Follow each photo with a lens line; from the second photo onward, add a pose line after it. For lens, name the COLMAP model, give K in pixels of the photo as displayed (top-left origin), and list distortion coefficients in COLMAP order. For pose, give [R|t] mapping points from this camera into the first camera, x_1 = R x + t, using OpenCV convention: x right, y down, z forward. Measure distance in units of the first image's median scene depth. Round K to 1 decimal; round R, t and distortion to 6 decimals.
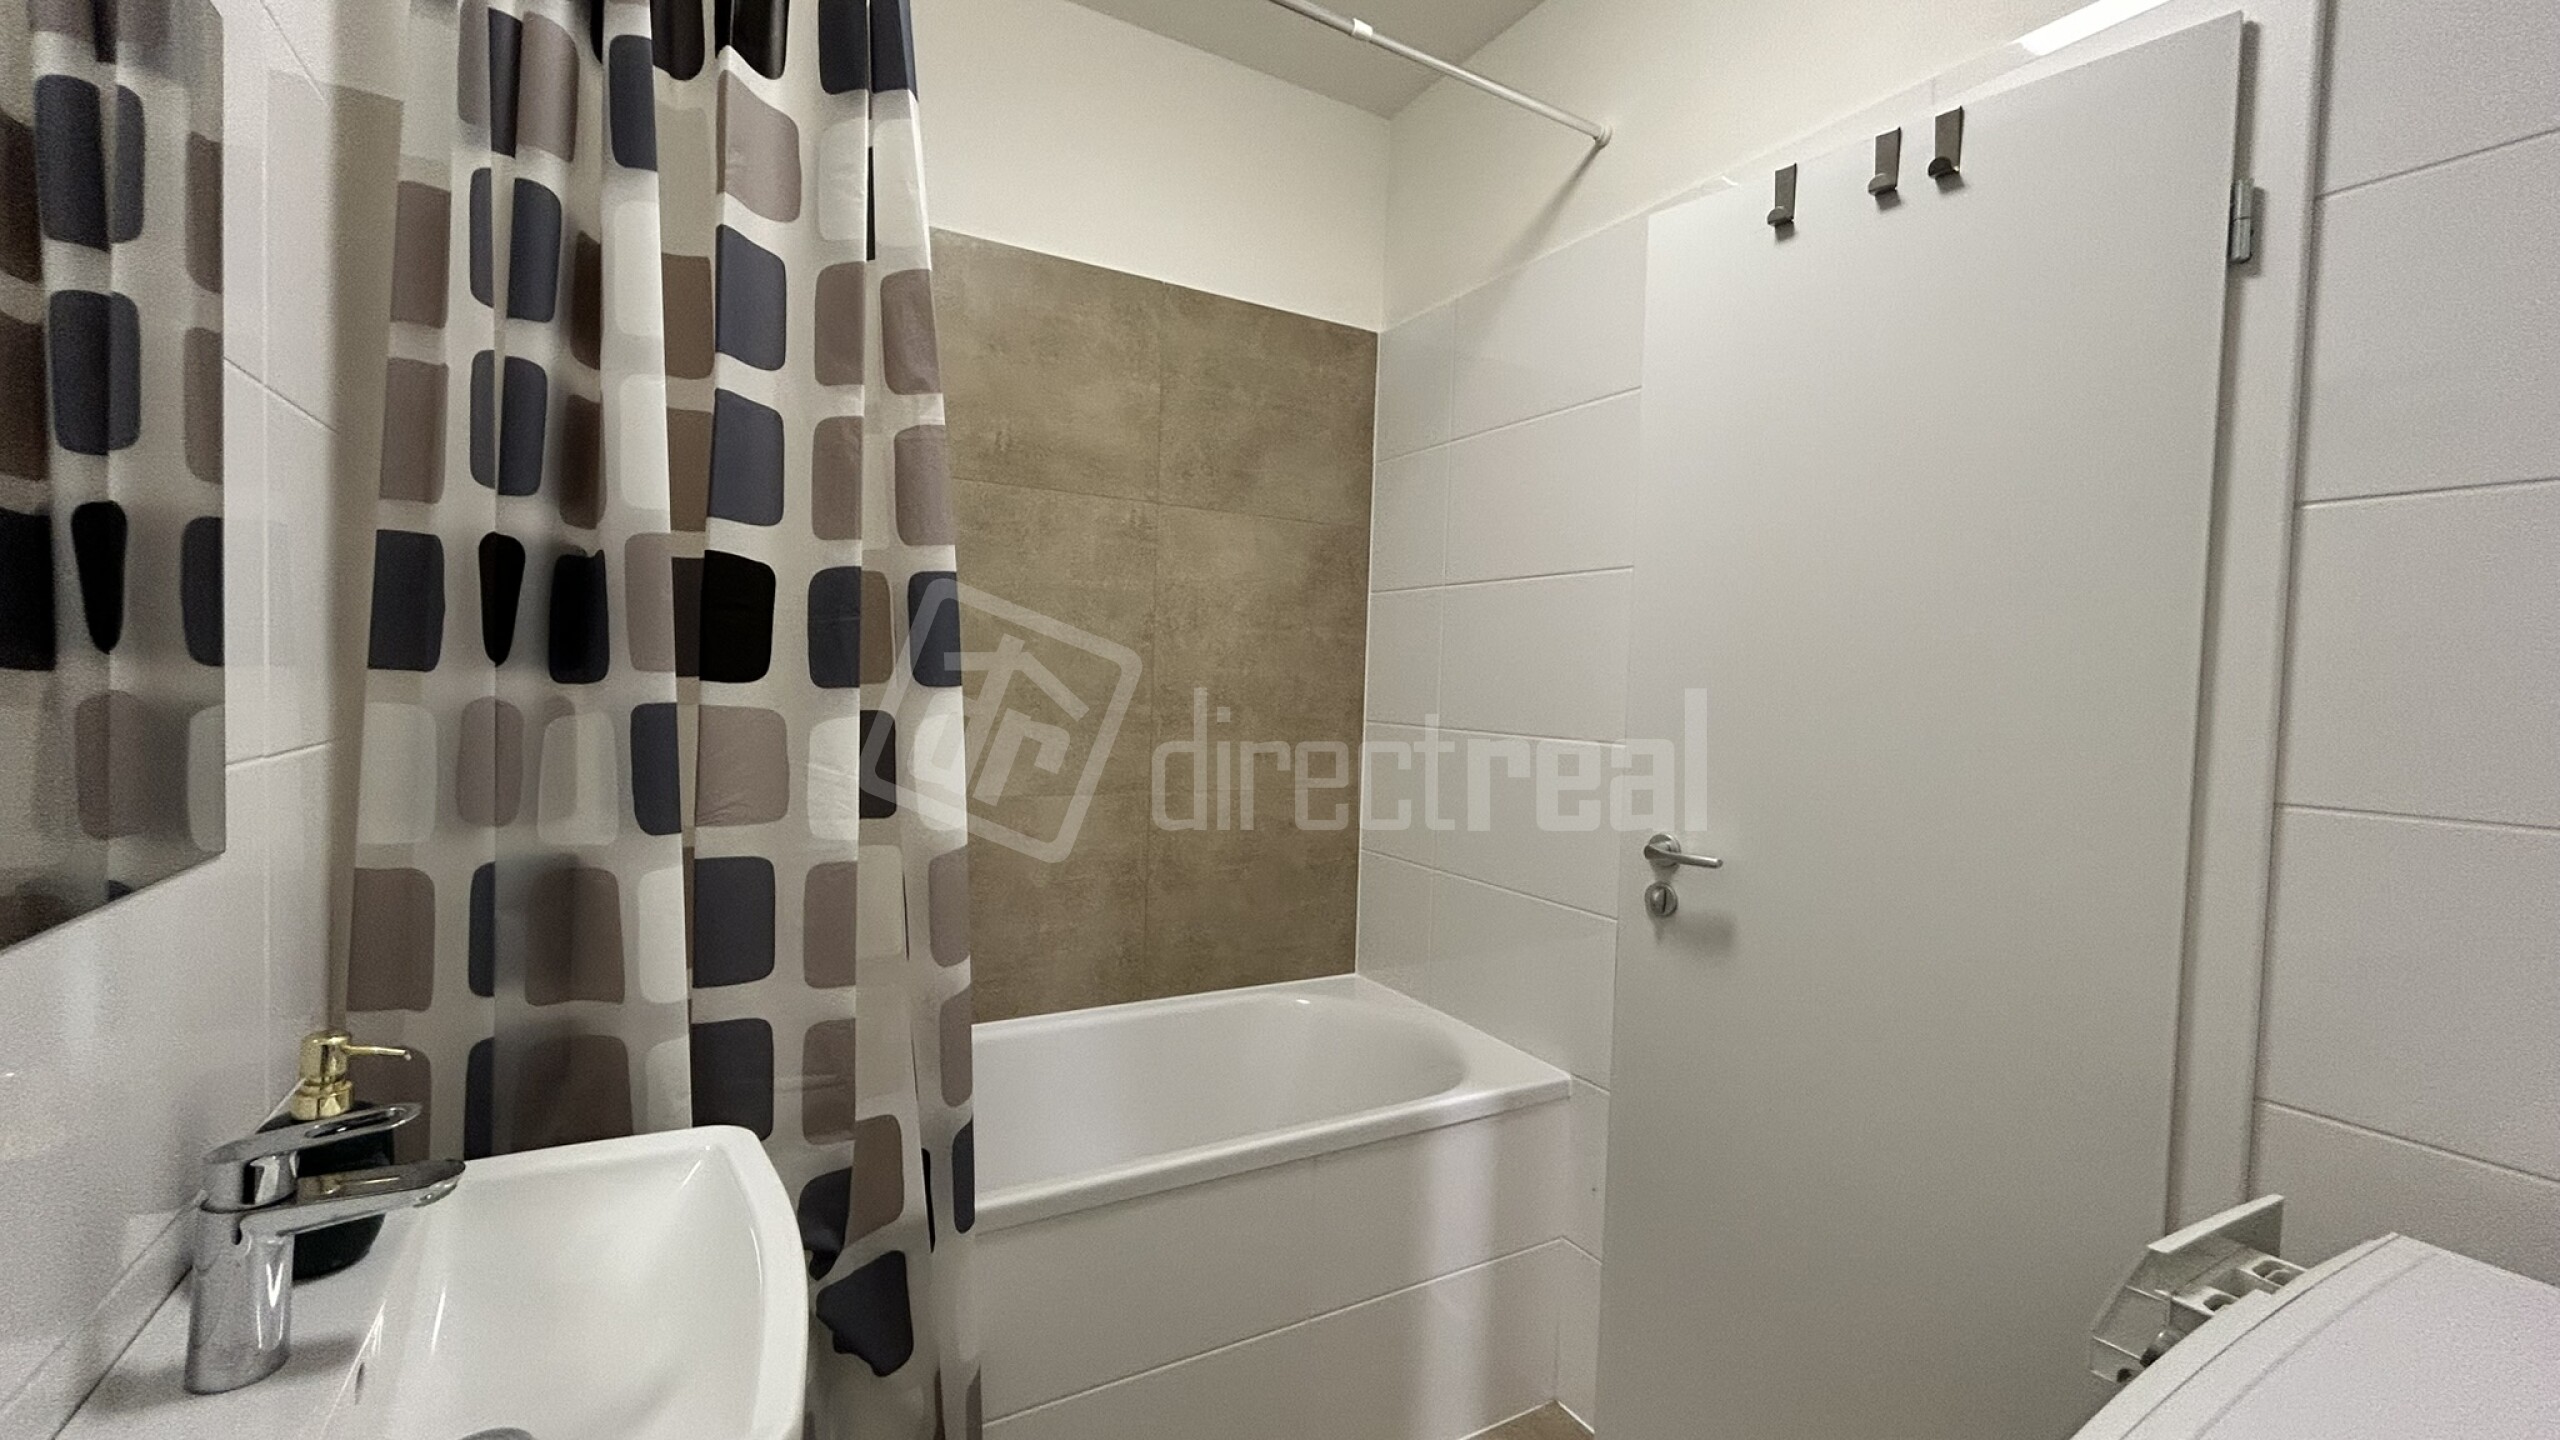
lens RADIAL K [[1043.5, 0, 1282.1], [0, 1043.5, 713.5], [0, 0, 1]] dist [0.003220, 0.002303]
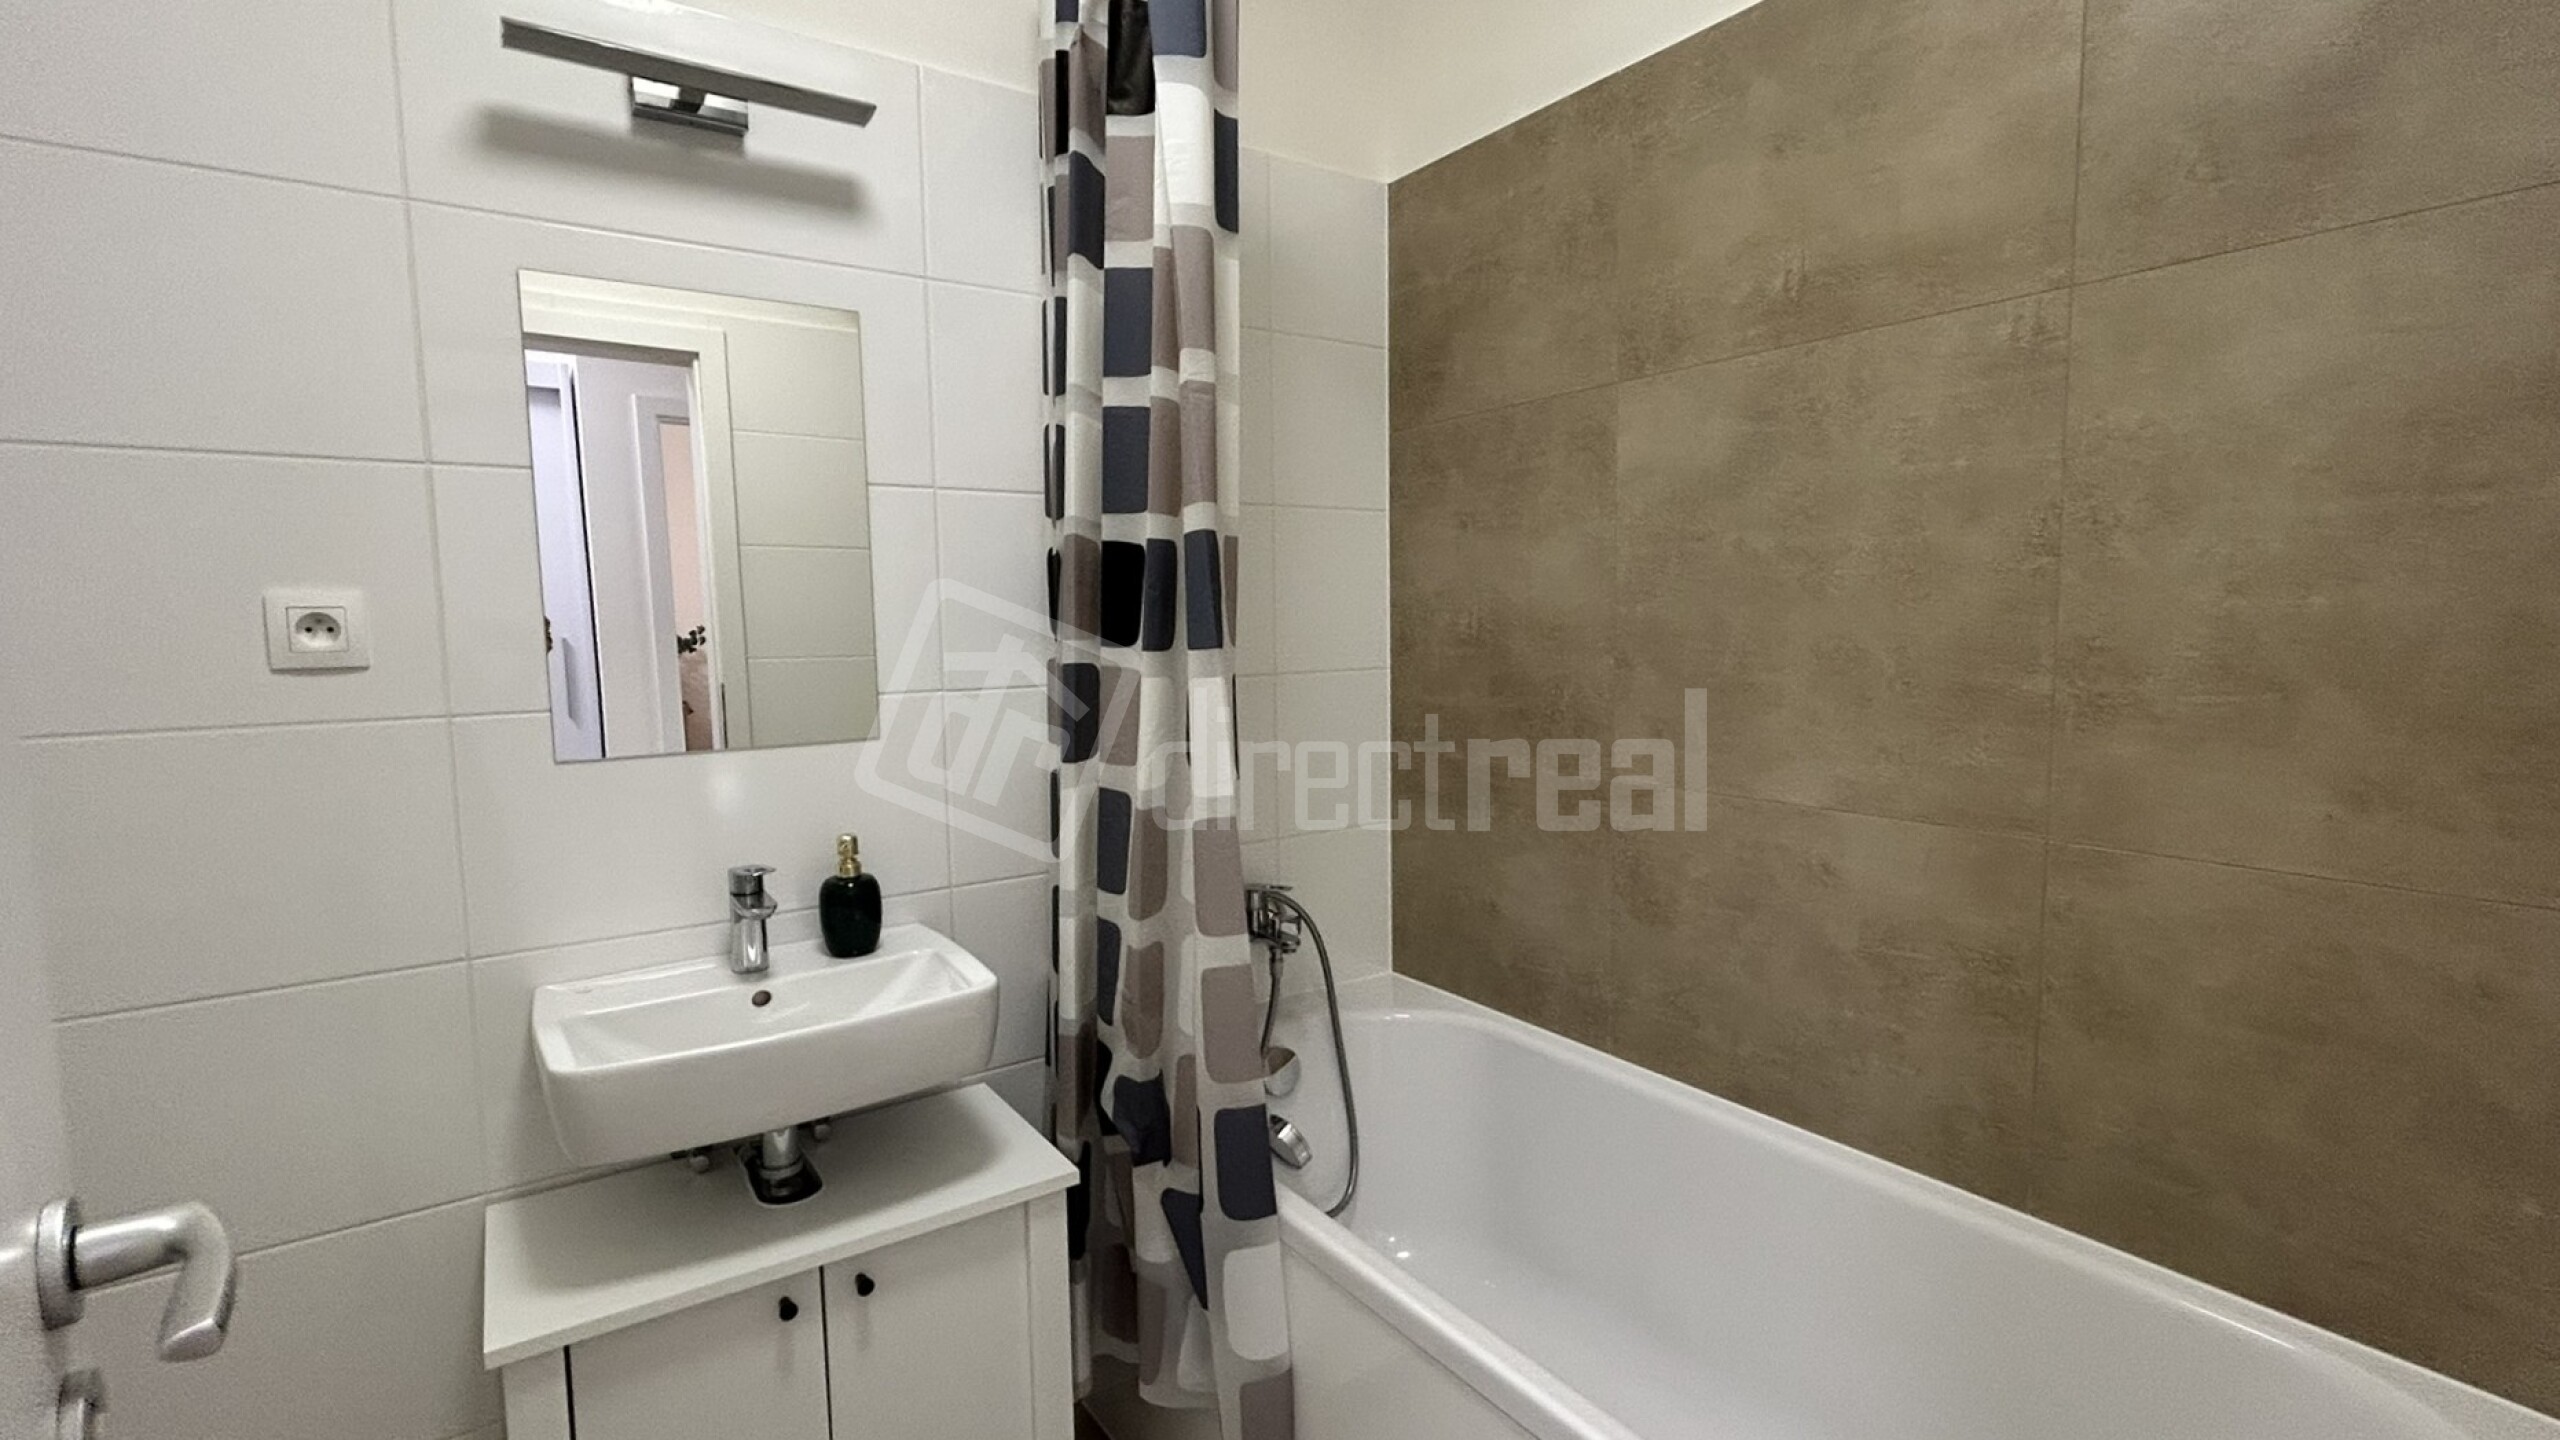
lens RADIAL K [[1132.2, 0, 1277.3], [0, 1132.2, 724.3], [0, 0, 1]] dist [0.004692, 0.000388]
pose [[0.085369, 0.062784, -0.994369, 0.428088], [-0.015499, 0.997976, 0.061681, -0.013394], [0.996229, 0.010146, 0.086169, 0.570024]]
